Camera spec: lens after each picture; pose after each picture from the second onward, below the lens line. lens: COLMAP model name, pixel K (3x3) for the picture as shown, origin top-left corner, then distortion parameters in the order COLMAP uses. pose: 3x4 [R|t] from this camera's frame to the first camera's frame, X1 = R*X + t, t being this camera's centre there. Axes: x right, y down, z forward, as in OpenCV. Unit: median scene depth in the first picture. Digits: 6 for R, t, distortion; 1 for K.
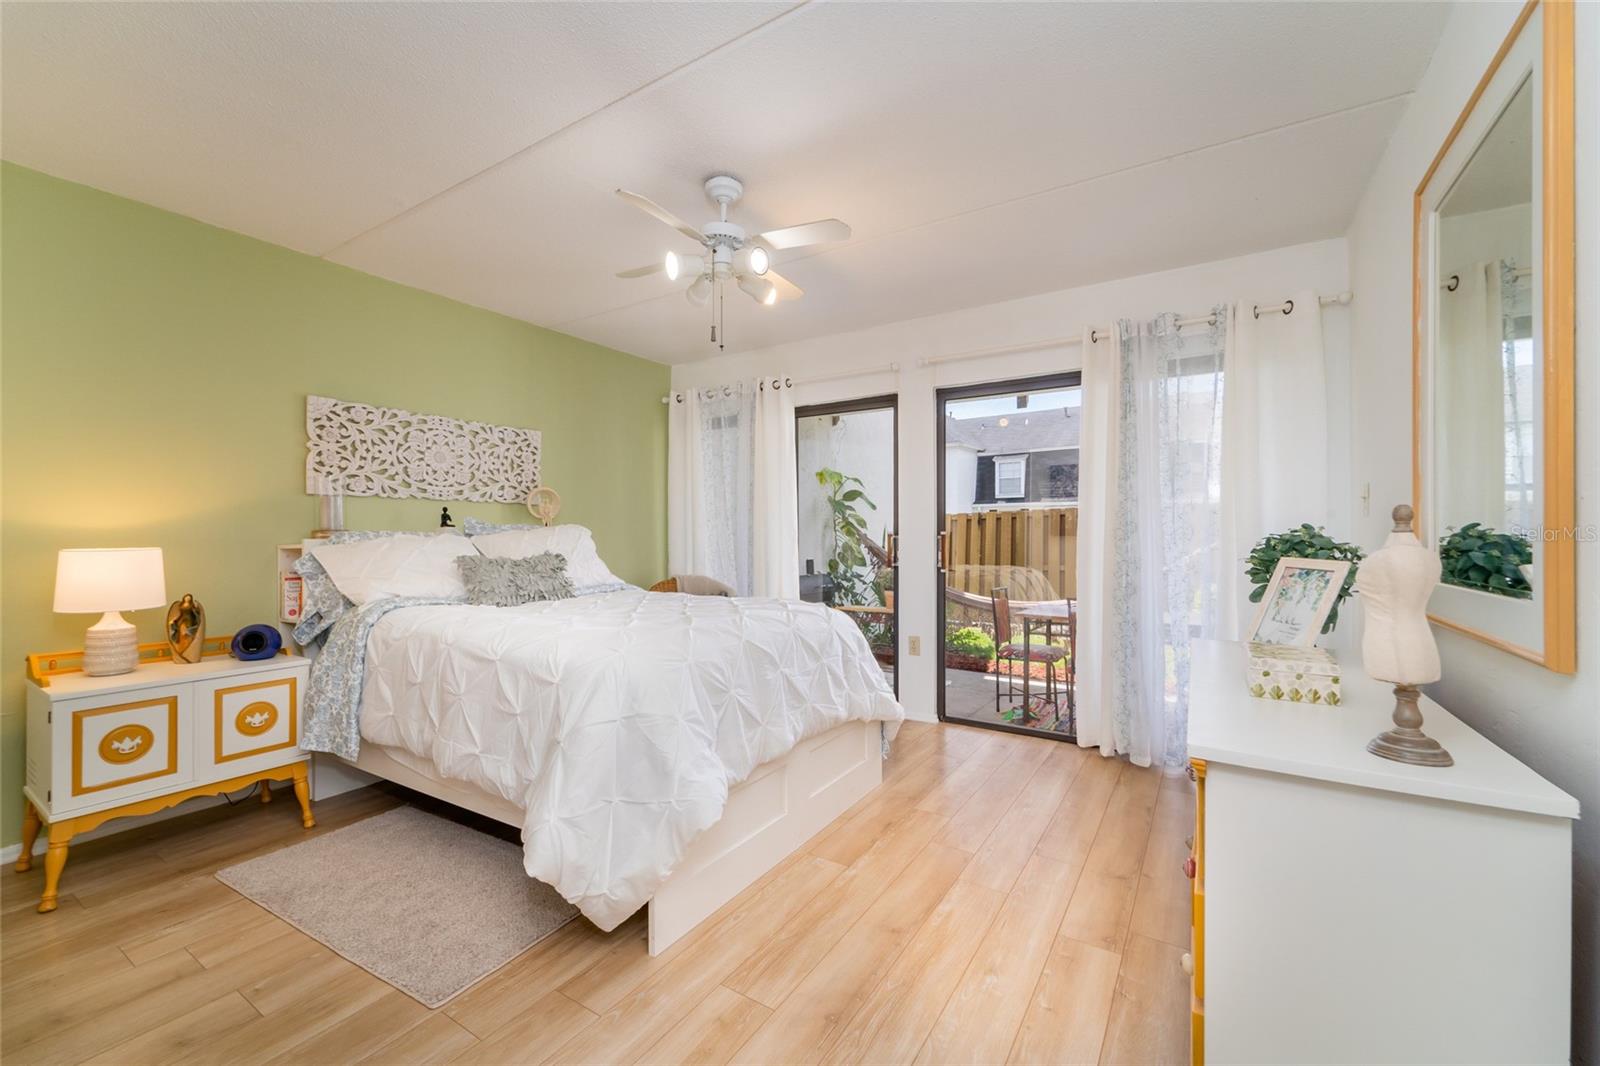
lens RADIAL K [[649.3, 0, 801.3], [0, 649.3, 513.4], [0, 0, 1]] dist [0.003383, -0.000085]
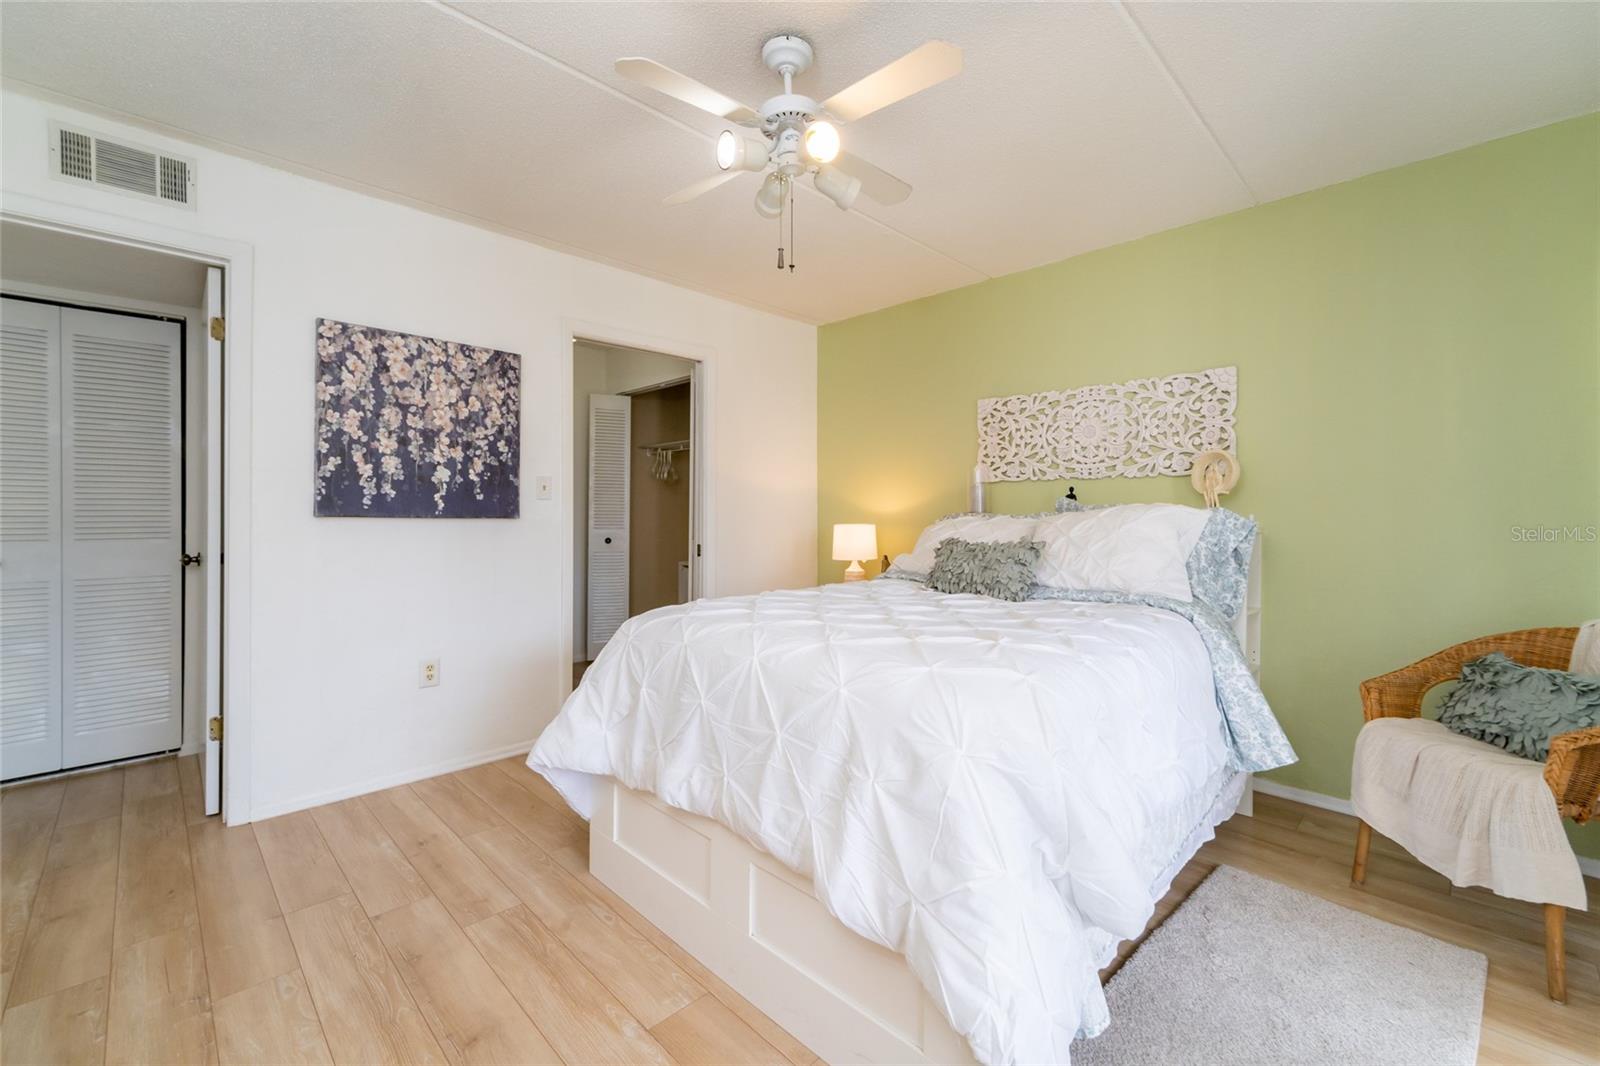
lens RADIAL K [[649.3, 0, 801.3], [0, 649.3, 513.4], [0, 0, 1]] dist [0.003383, -0.000085]
pose [[-0.211715, 0.001284, -0.977331, 0.441261], [0.031586, 0.999486, -0.005529, 0.021504], [0.976821, -0.032041, -0.211647, 0.850059]]
